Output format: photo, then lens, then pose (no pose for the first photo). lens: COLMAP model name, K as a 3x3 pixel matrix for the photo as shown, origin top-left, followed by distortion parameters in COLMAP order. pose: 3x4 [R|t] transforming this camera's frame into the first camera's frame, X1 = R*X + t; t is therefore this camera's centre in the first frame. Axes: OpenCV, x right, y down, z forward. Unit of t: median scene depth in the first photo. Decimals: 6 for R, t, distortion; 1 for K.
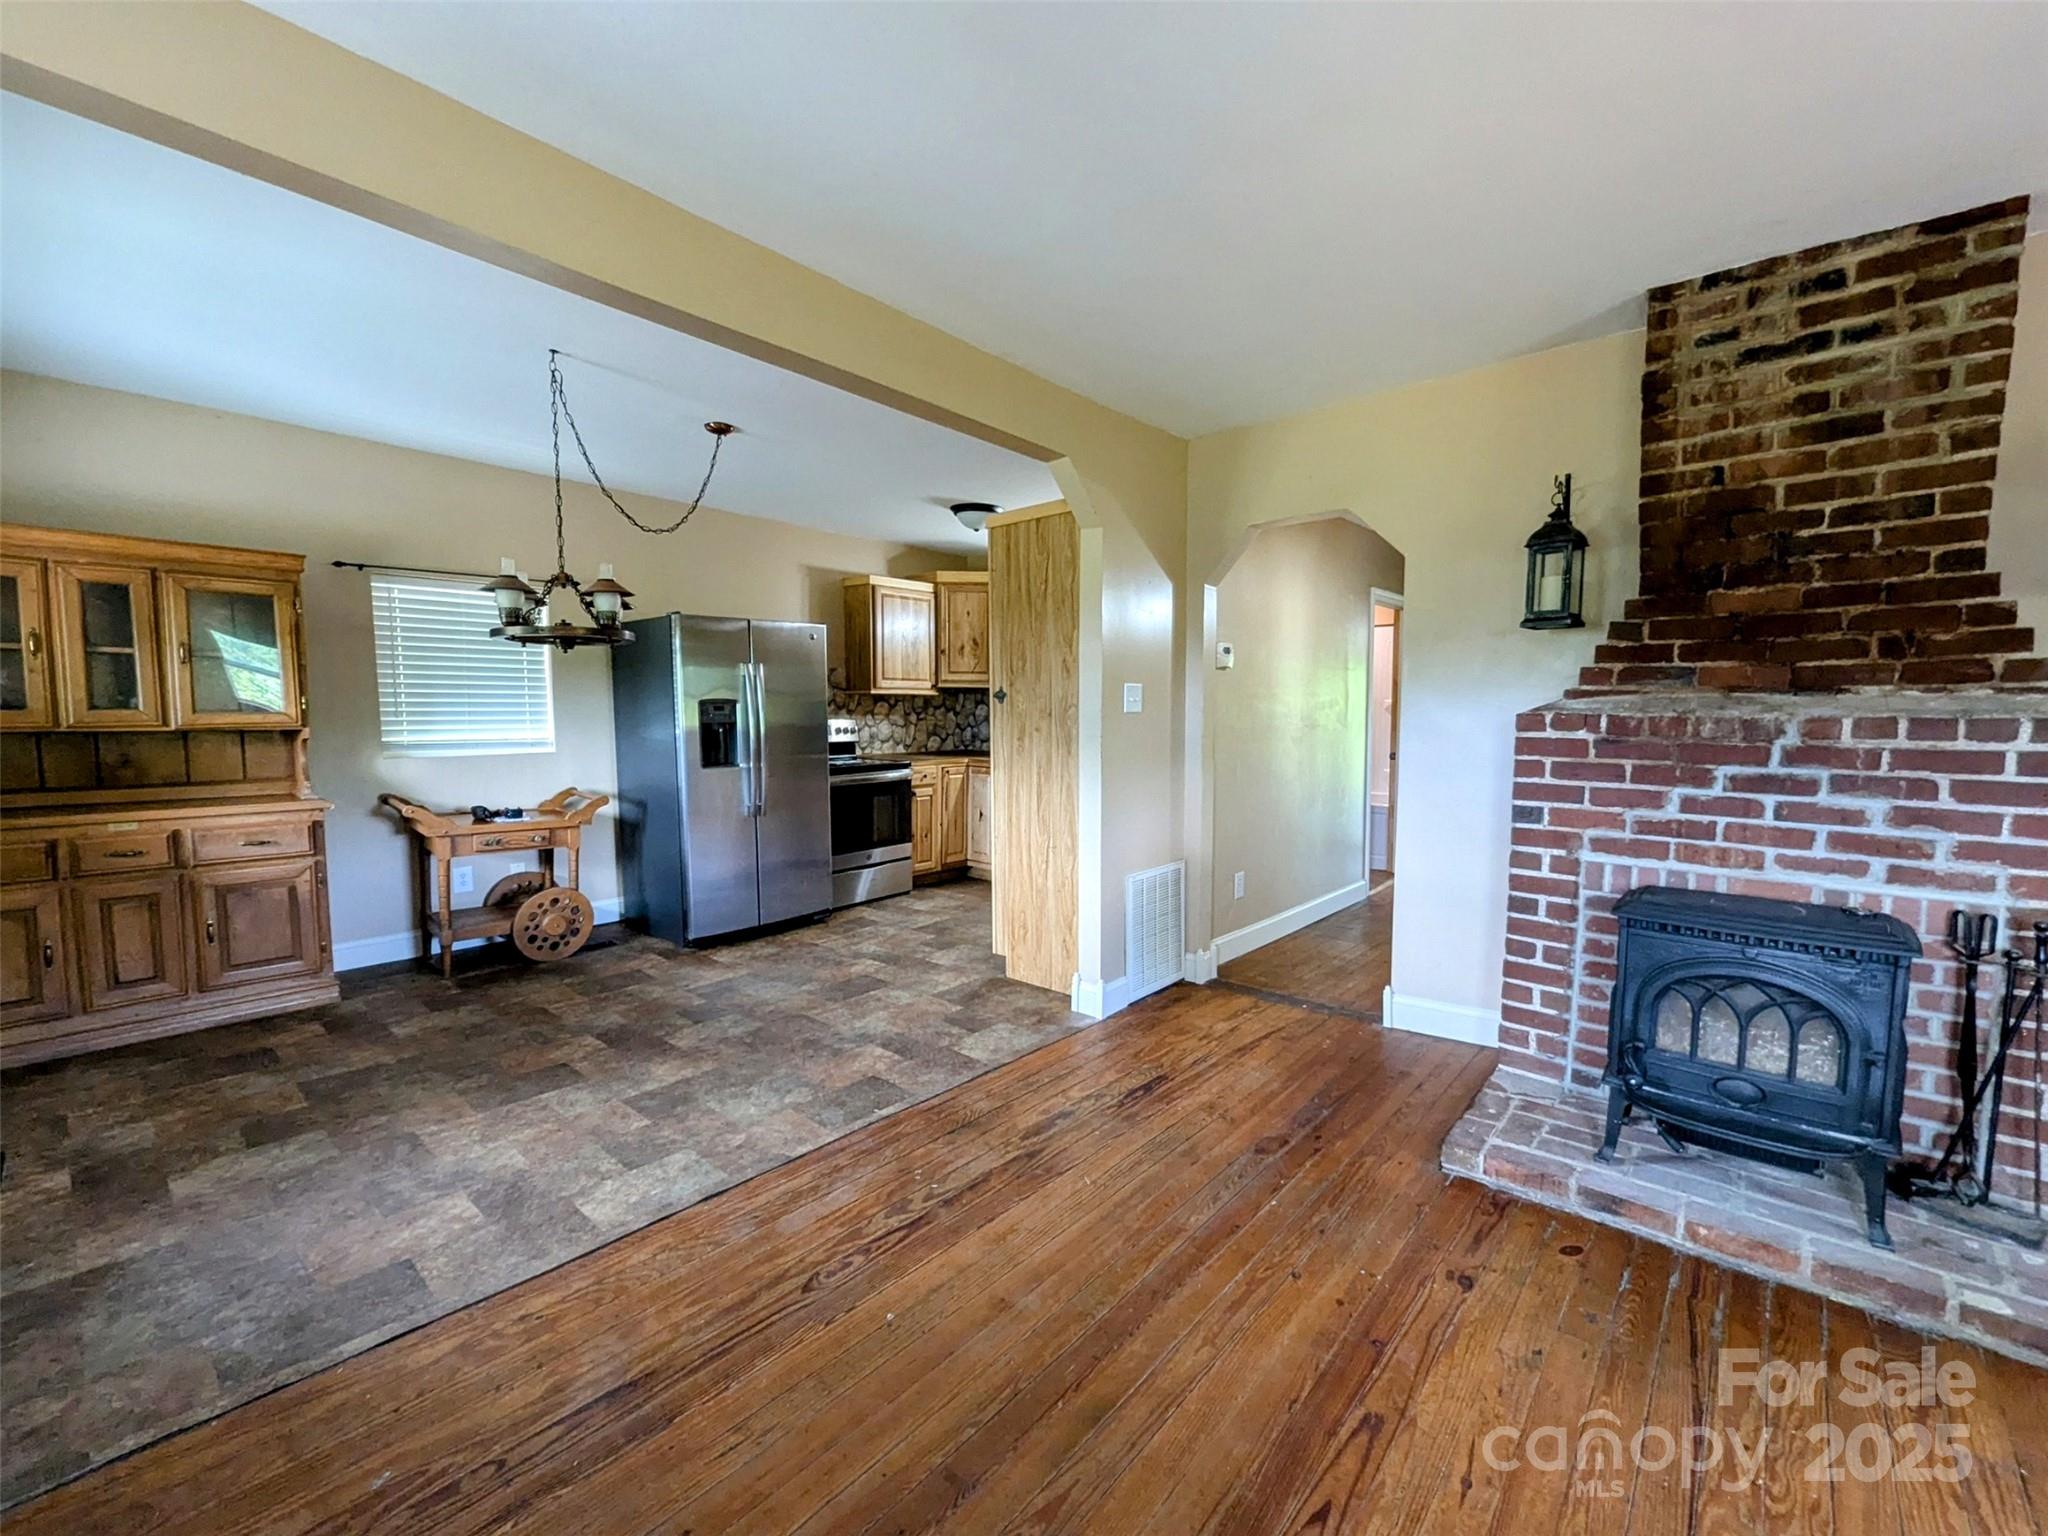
lens RADIAL K [[854.8, 0, 1029.7], [0, 854.8, 788.0], [0, 0, 1]] dist [0.004270, -0.002635]
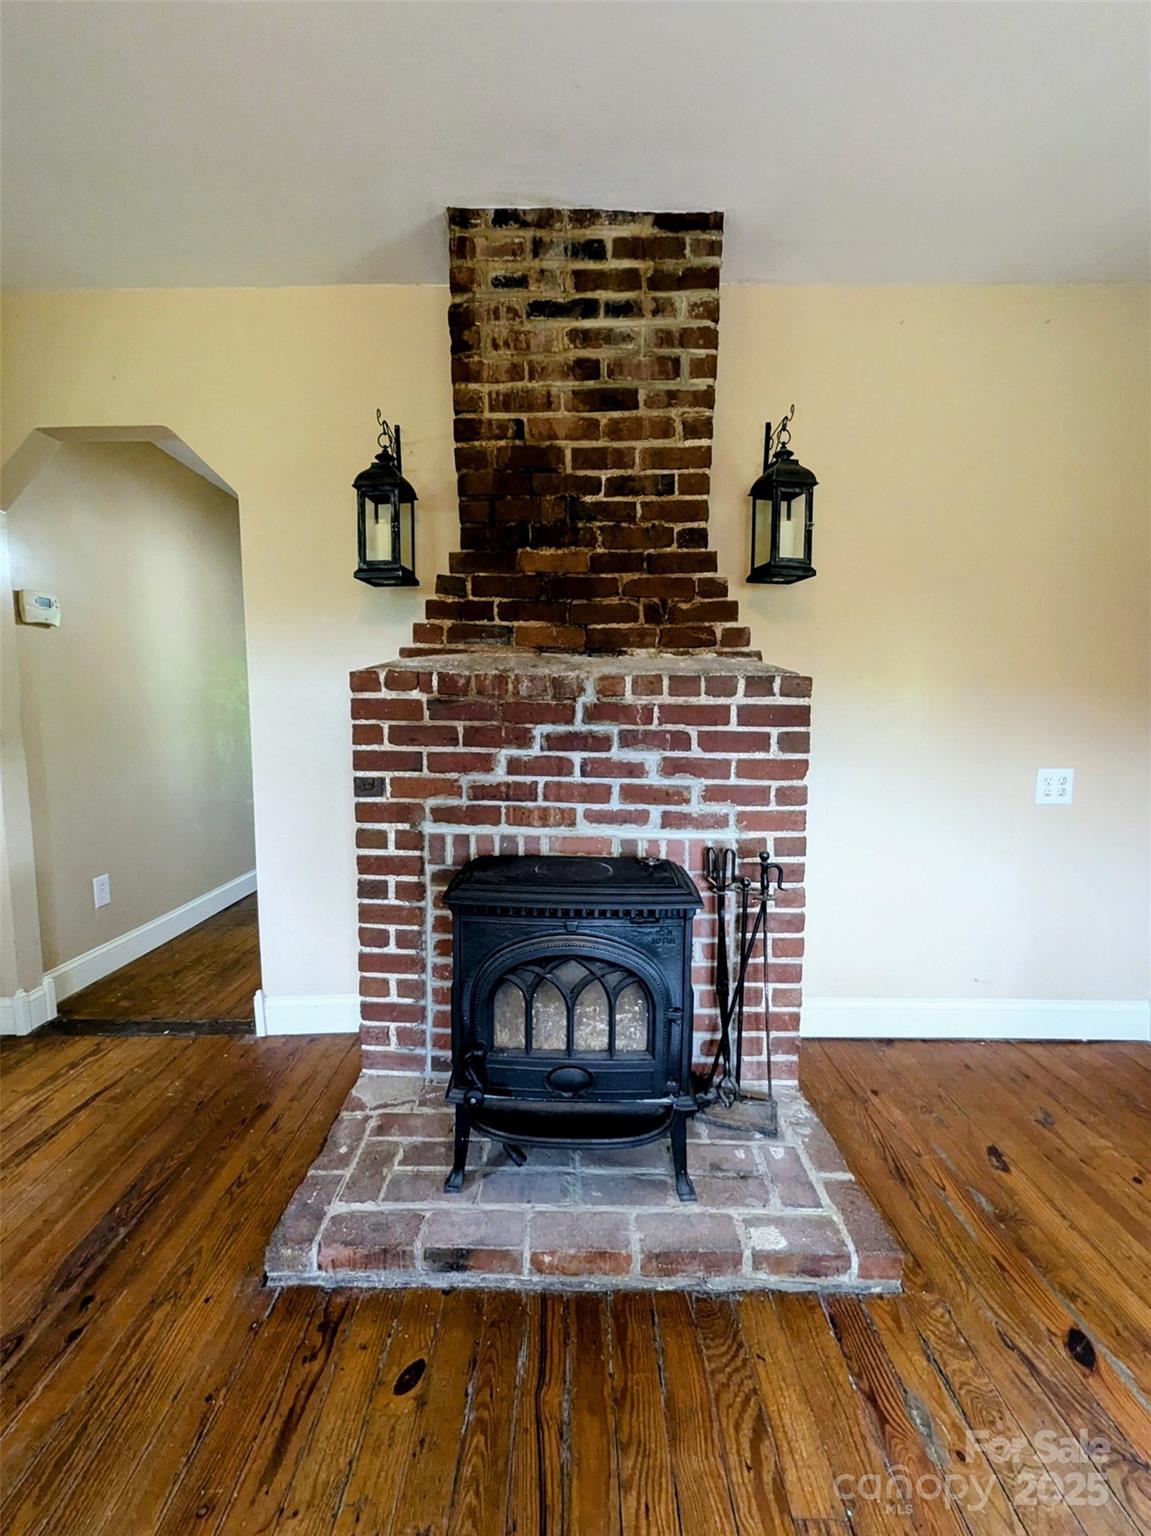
lens RADIAL K [[634.2, 0, 575.5], [0, 634.2, 768.0], [0, 0, 1]] dist [0.000216, 0.000203]
pose [[0.749261, -0.053141, 0.660140, 0.364627], [0.053519, 0.998374, 0.019625, 0.011845], [-0.660109, 0.020626, 0.750886, 0.434882]]
